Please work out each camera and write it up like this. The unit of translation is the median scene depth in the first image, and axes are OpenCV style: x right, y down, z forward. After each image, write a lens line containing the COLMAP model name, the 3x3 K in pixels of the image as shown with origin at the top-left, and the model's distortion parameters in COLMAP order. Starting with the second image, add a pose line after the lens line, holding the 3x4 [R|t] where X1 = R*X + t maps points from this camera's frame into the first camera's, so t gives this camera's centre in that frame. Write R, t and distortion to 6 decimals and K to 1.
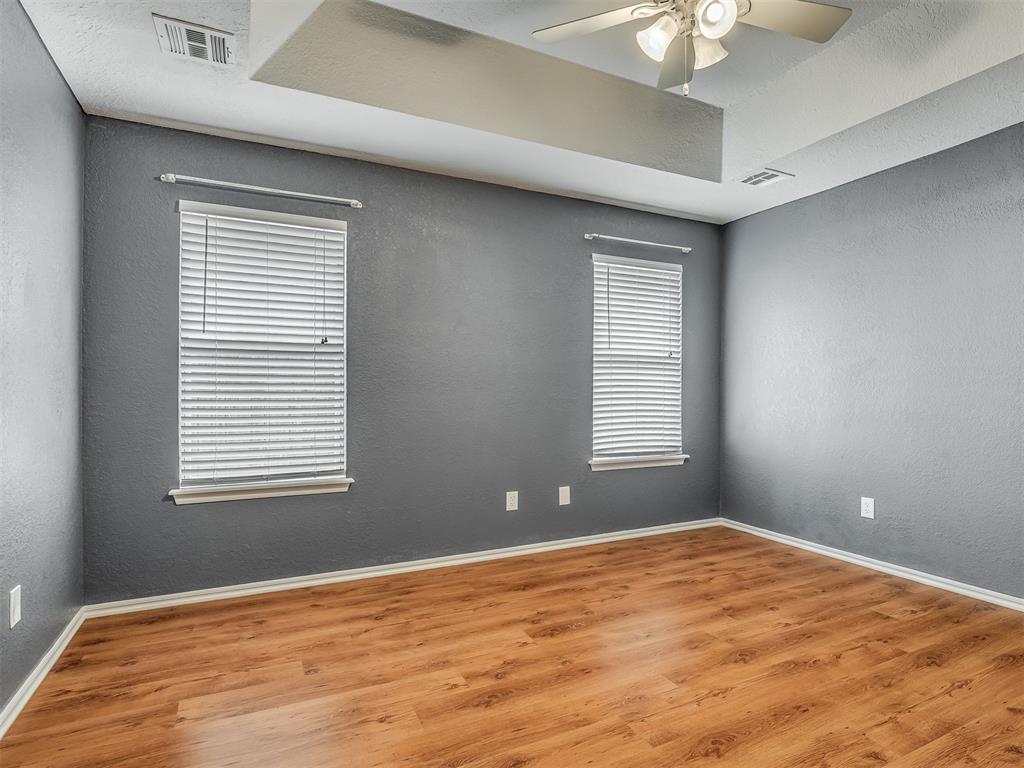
lens RADIAL K [[542.1, 0, 518.5], [0, 542.1, 386.7], [0, 0, 1]] dist [0.002931, -0.012423]
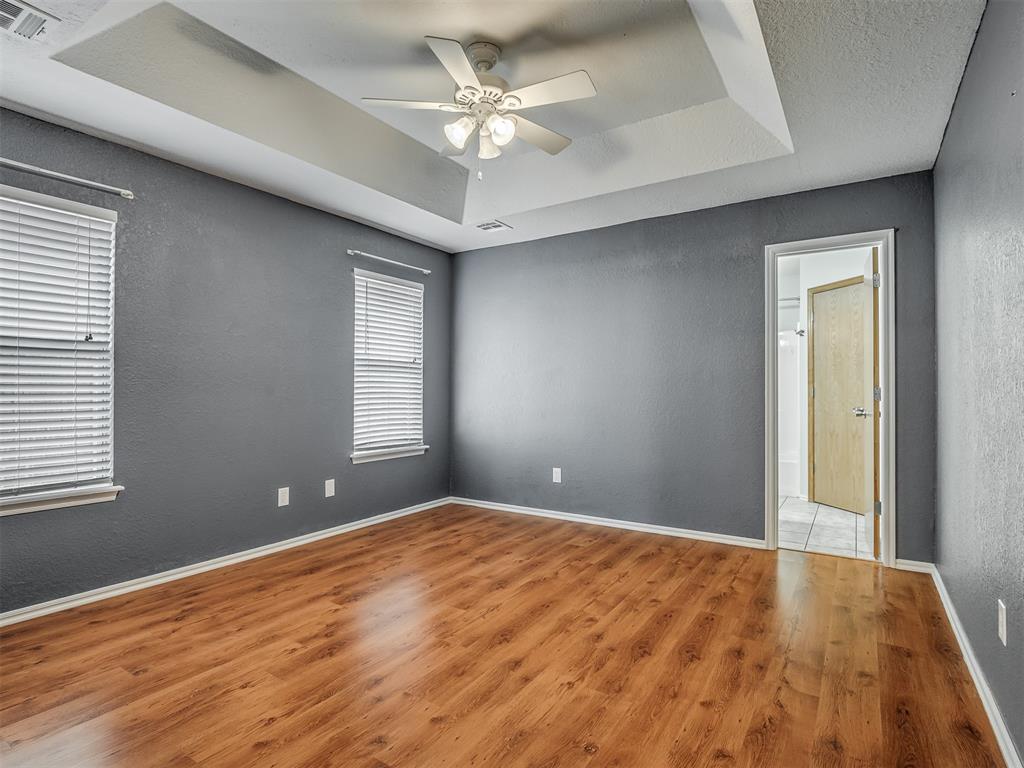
lens RADIAL K [[527.8, 0, 510.7], [0, 527.8, 383.4], [0, 0, 1]] dist [-0.011379, -0.001277]
pose [[0.857261, 0.004245, 0.514864, -0.241727], [-0.000065, 0.999967, -0.008136, -0.000445], [-0.514881, 0.006941, 0.857233, -0.152397]]
